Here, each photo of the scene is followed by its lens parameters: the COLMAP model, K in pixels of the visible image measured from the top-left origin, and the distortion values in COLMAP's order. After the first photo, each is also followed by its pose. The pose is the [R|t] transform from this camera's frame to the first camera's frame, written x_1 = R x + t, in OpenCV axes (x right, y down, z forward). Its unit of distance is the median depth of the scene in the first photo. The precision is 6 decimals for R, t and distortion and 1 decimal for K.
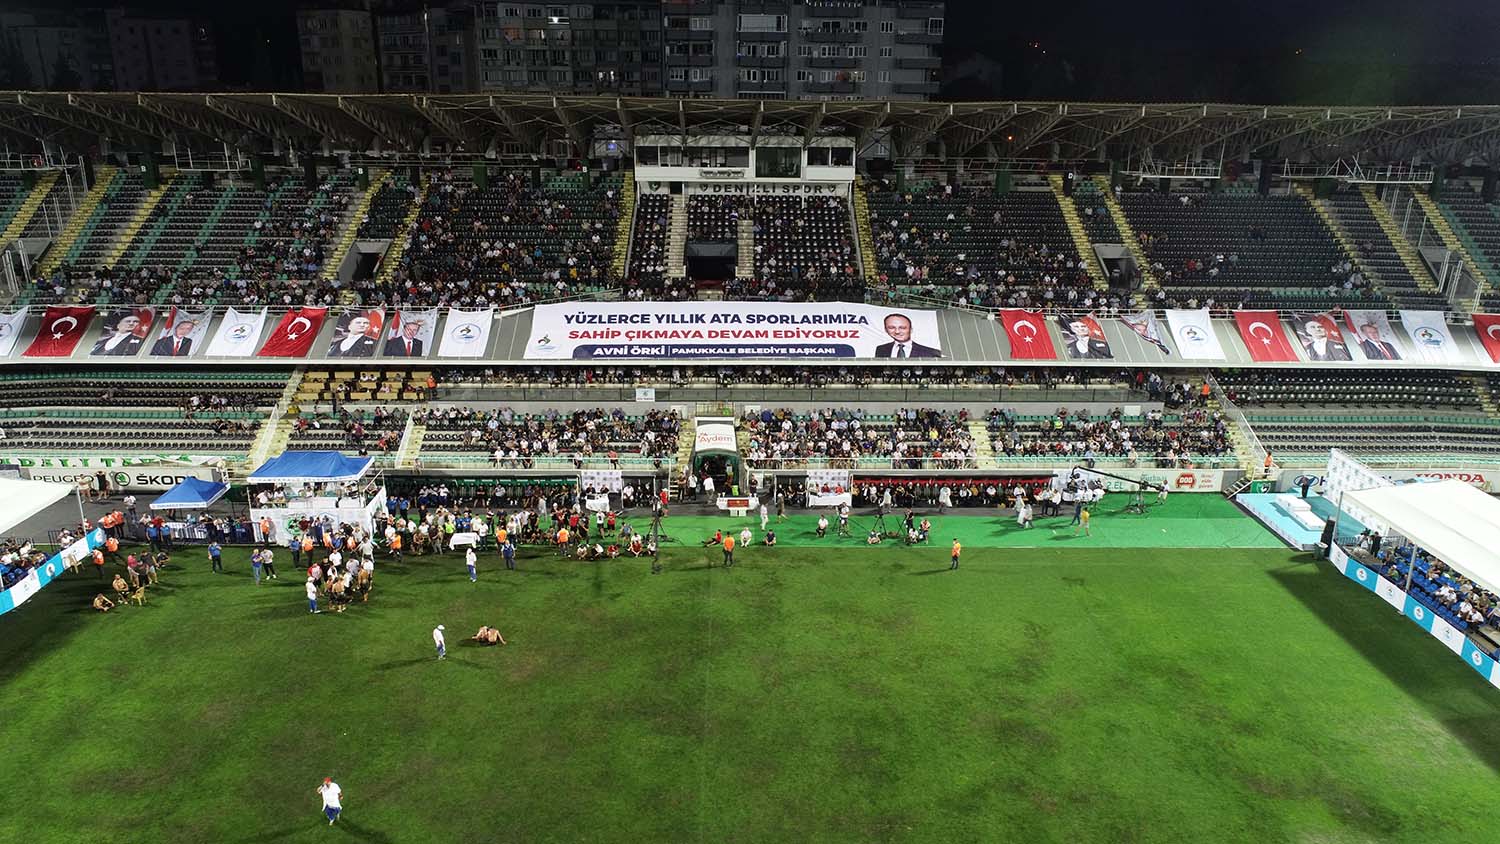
lens RADIAL K [[1013.4, 0, 749.6], [0, 1013.4, 433.4], [0, 0, 1]] dist [-0.003948, 0.003944]
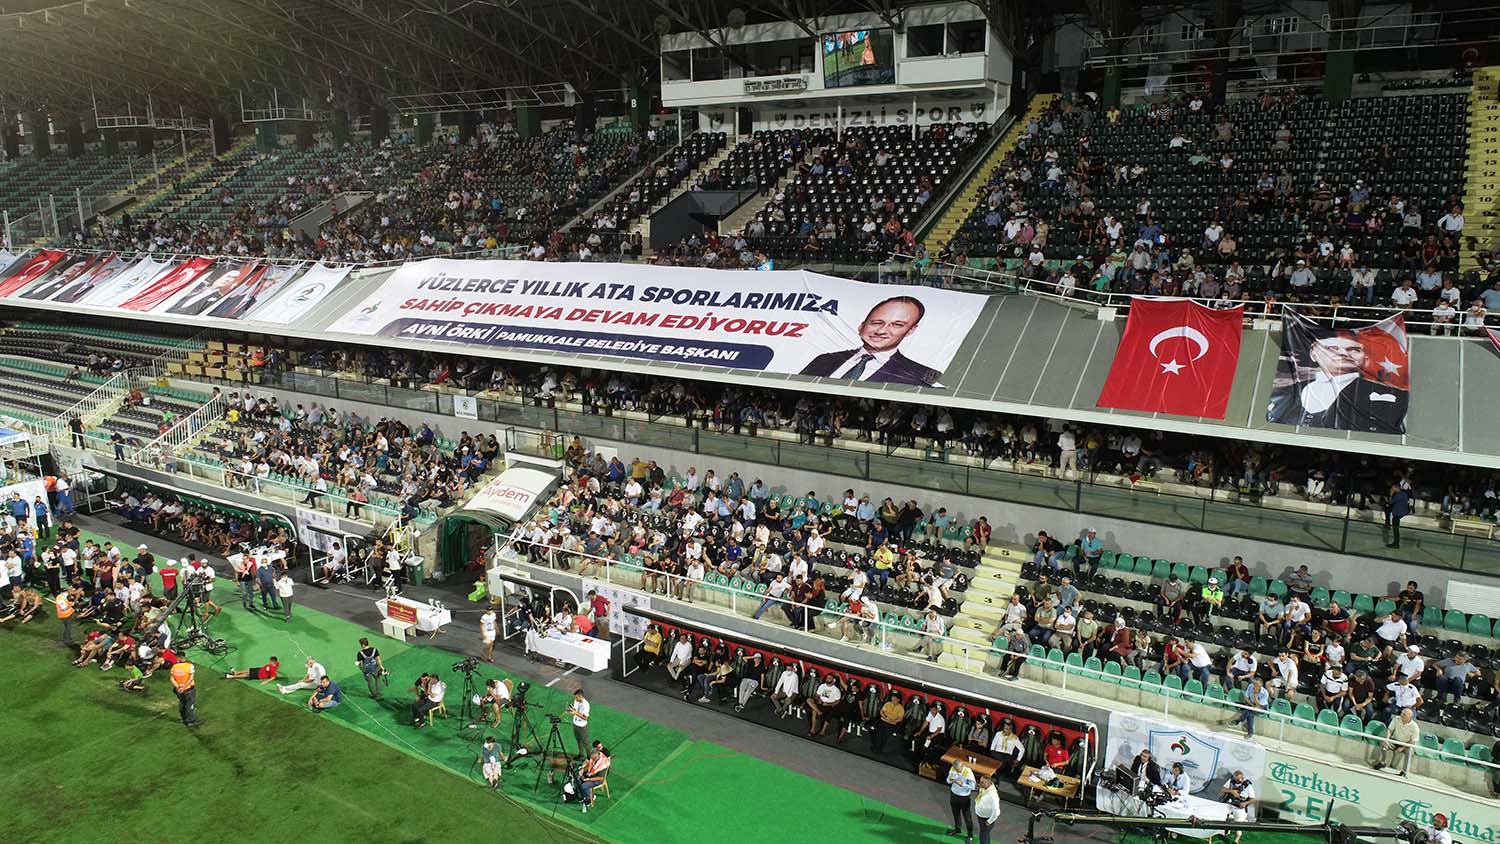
lens RADIAL K [[1013.4, 0, 744.8], [0, 1013.4, 417.4], [0, 0, 1]] dist [-0.003948, 0.003944]
pose [[0.832201, 0.103960, -0.544640, 0.355391], [-0.164239, 0.984403, -0.063053, -0.021057], [0.529591, 0.141924, 0.836296, 0.582800]]
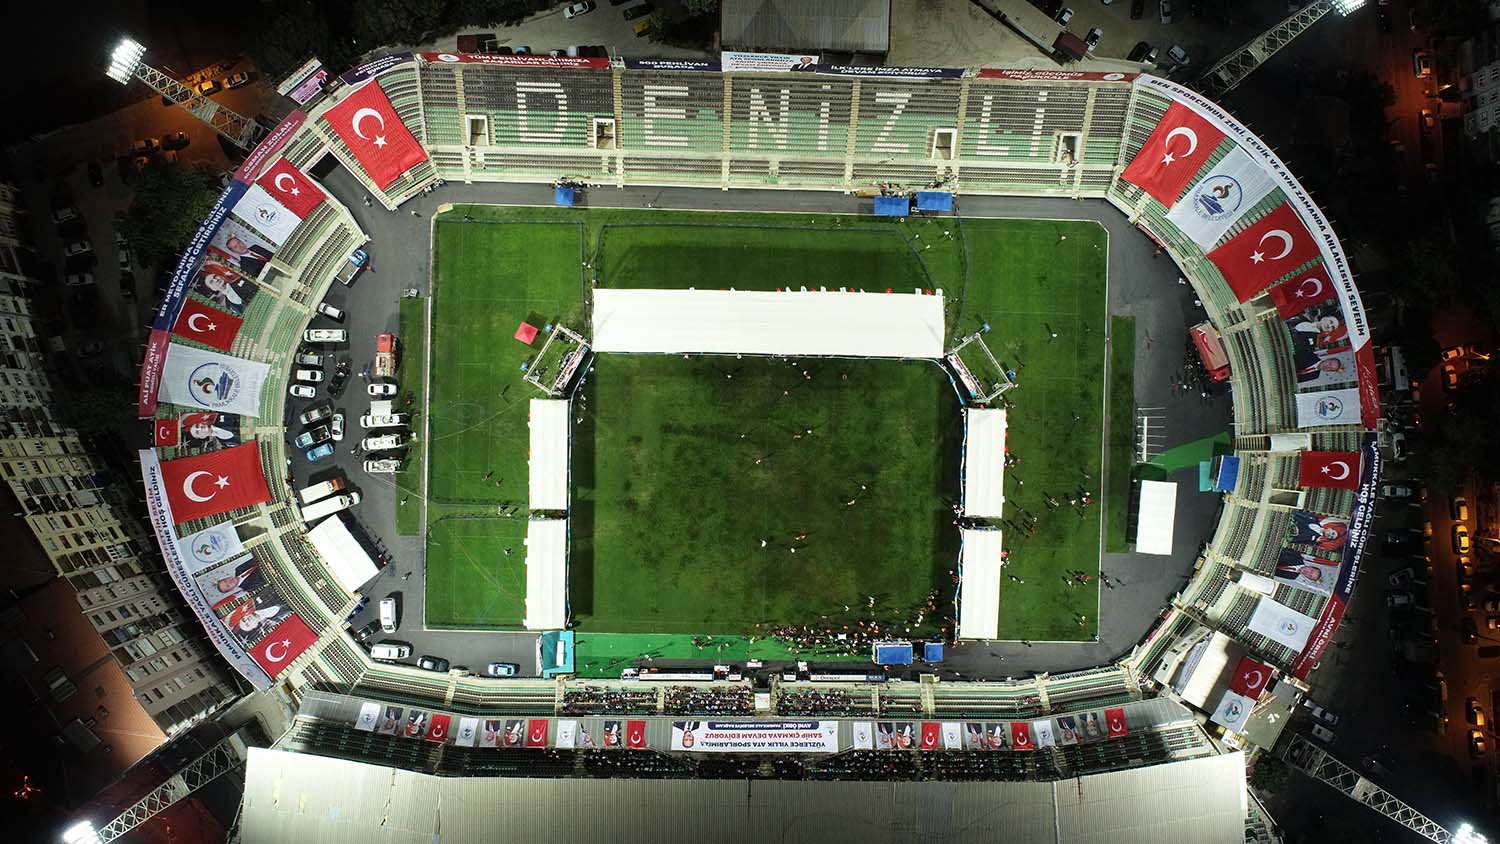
lens RADIAL K [[1013.4, 0, 750.6], [0, 1013.4, 422.9], [0, 0, 1]] dist [-0.003948, 0.003944]
pose [[-0.998804, -0.041687, -0.025542, 0.092012], [-0.010063, -0.335950, 0.941826, -2.162197], [-0.047843, 0.940957, 0.335128, -0.542939]]
